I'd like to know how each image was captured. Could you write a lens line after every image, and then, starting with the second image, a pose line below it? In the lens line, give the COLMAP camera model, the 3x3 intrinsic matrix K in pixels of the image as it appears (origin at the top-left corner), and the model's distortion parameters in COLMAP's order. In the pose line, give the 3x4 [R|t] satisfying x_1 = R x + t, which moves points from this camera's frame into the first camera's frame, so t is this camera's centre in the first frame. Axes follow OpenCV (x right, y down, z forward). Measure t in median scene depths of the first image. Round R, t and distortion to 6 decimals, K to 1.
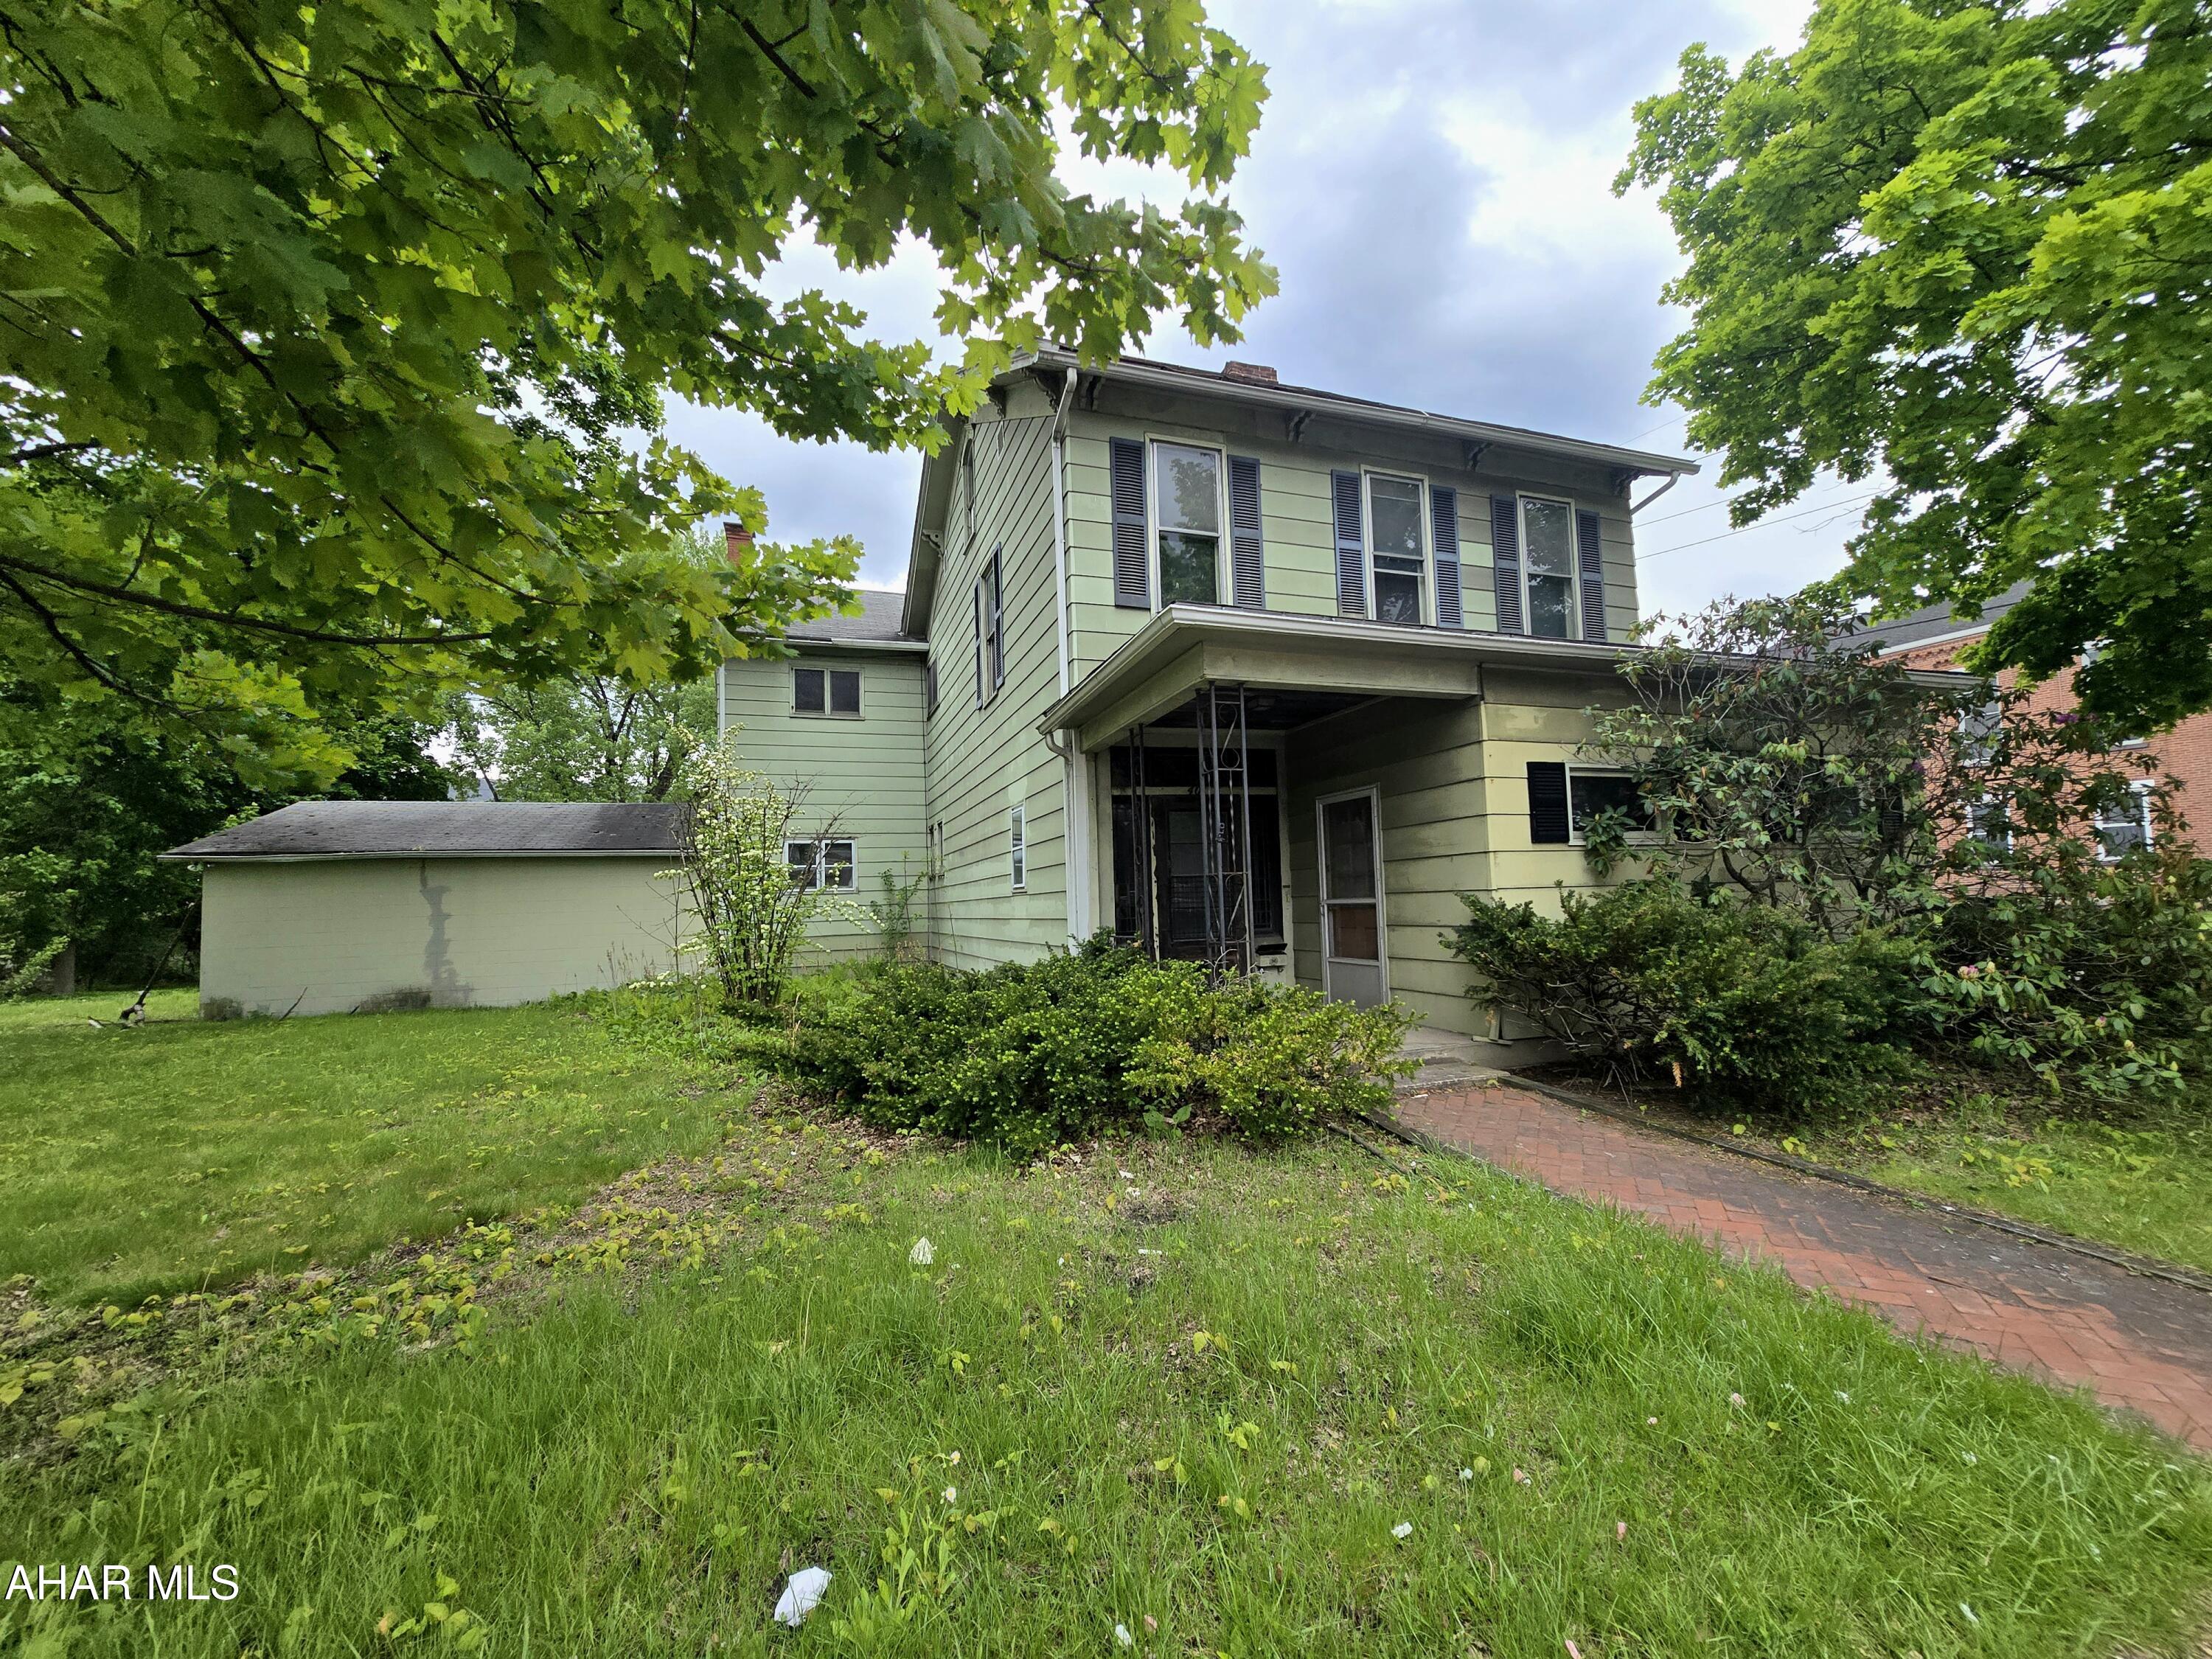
lens RADIAL K [[894.0, 0, 1108.7], [0, 894.0, 831.3], [0, 0, 1]] dist [-0.000458, 0.000873]
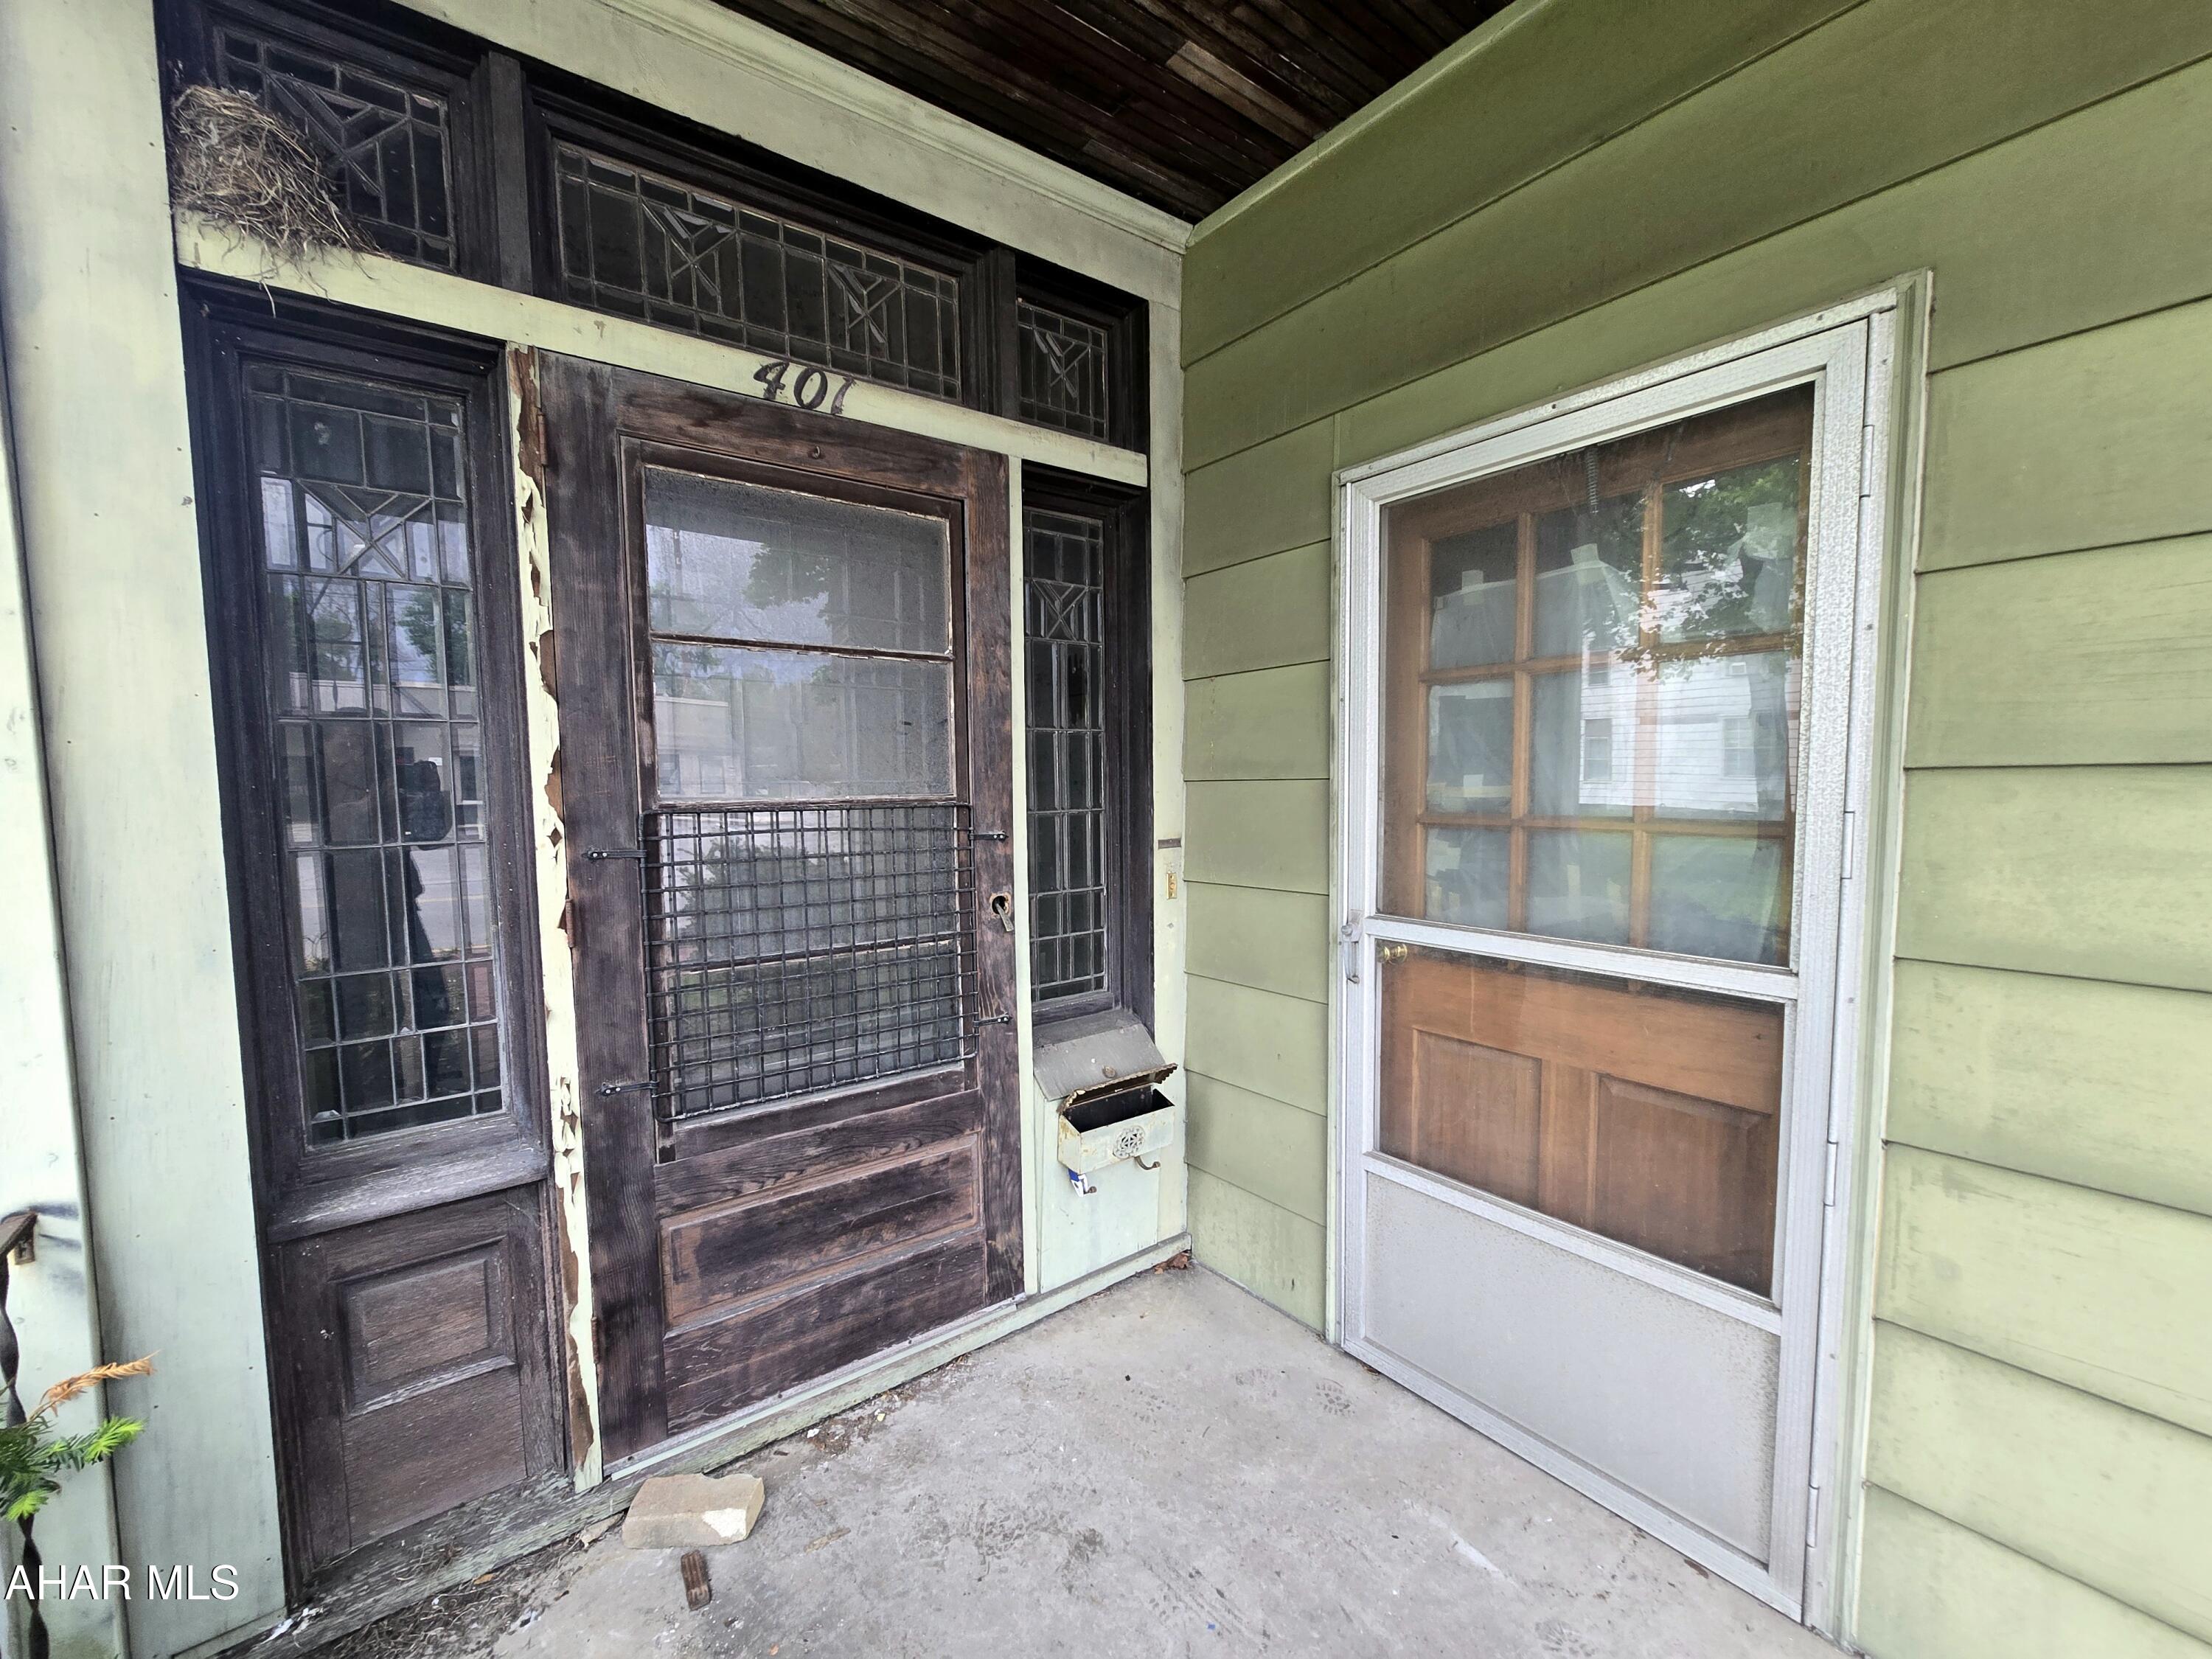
lens RADIAL K [[894.0, 0, 1098.1], [0, 894.0, 845.0], [0, 0, 1]] dist [-0.000458, 0.000873]
pose [[0.948850, -0.001596, 0.315724, 0.100996], [-0.043474, 0.989801, 0.135659, 0.028466], [-0.312721, -0.142446, 0.939103, 0.800308]]
